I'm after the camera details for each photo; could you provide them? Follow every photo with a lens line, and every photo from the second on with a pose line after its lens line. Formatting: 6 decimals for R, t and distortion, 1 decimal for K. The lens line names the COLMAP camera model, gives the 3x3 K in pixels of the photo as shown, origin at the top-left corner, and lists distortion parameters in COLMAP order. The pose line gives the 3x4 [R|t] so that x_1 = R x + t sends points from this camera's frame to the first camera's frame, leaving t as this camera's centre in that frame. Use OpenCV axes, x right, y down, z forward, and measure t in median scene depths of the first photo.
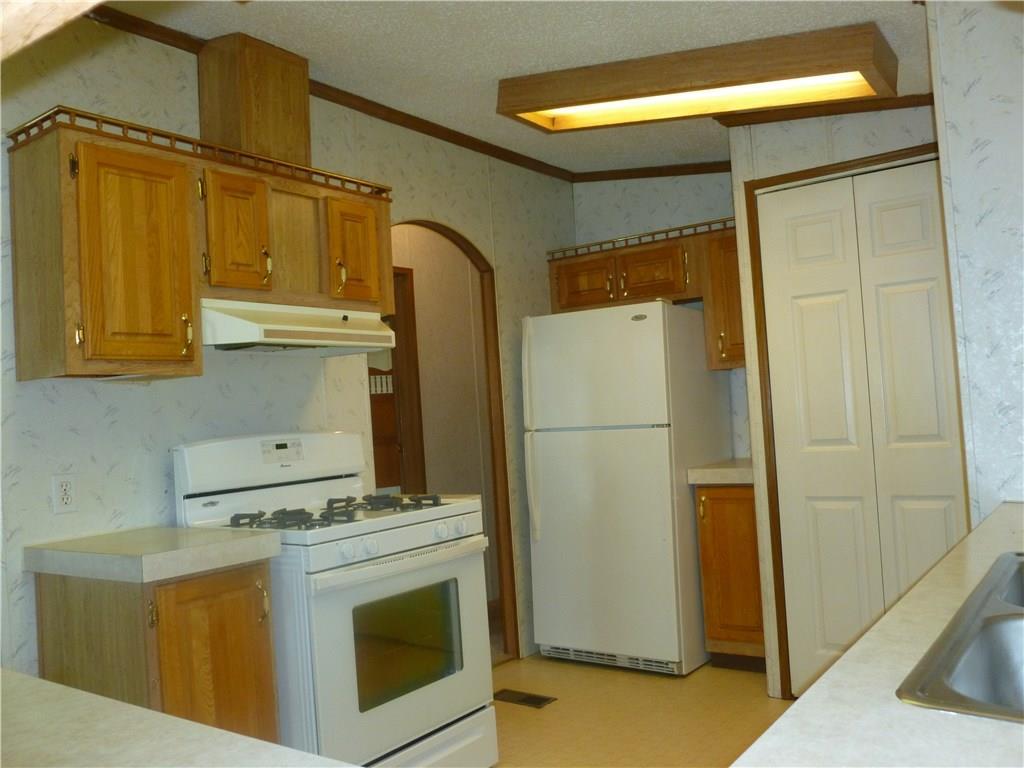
lens RADIAL K [[879.5, 0, 512.0], [0, 879.5, 384.0], [0, 0, 1]] dist [-0.015985, -0.006677]
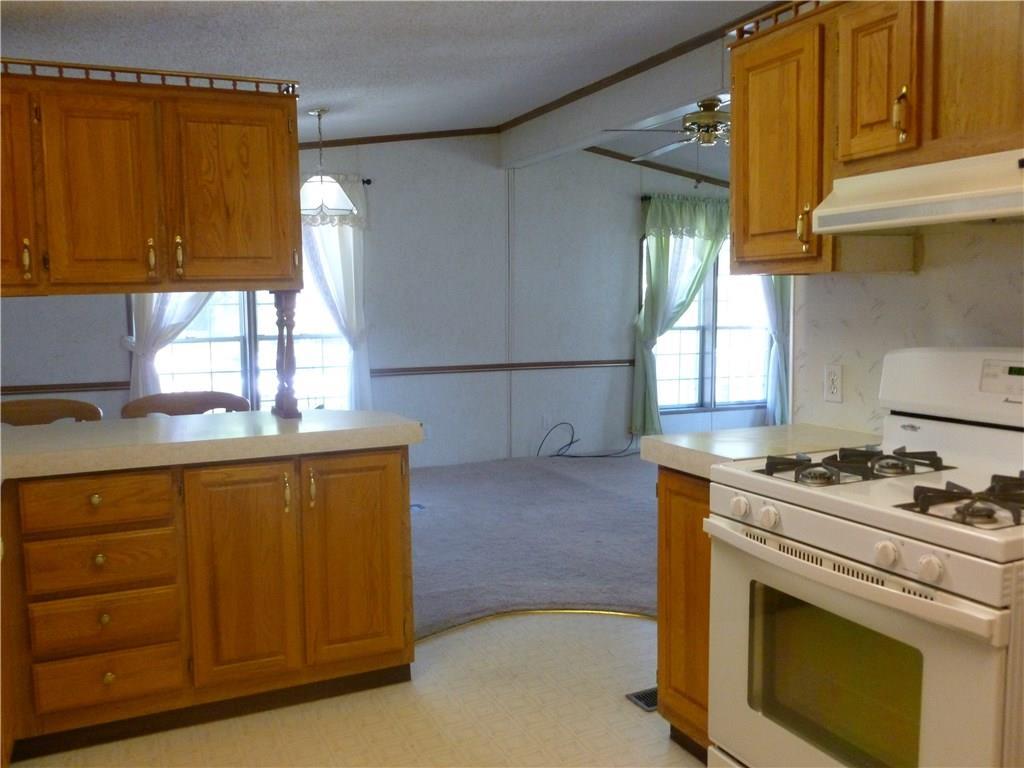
lens RADIAL K [[879.5, 0, 512.0], [0, 879.5, 384.0], [0, 0, 1]] dist [-0.015985, -0.006677]
pose [[-0.490244, 0.151258, -0.858360, 0.480553], [0.076882, 0.988492, 0.130279, -0.032769], [0.868188, -0.002123, -0.496231, 1.004728]]
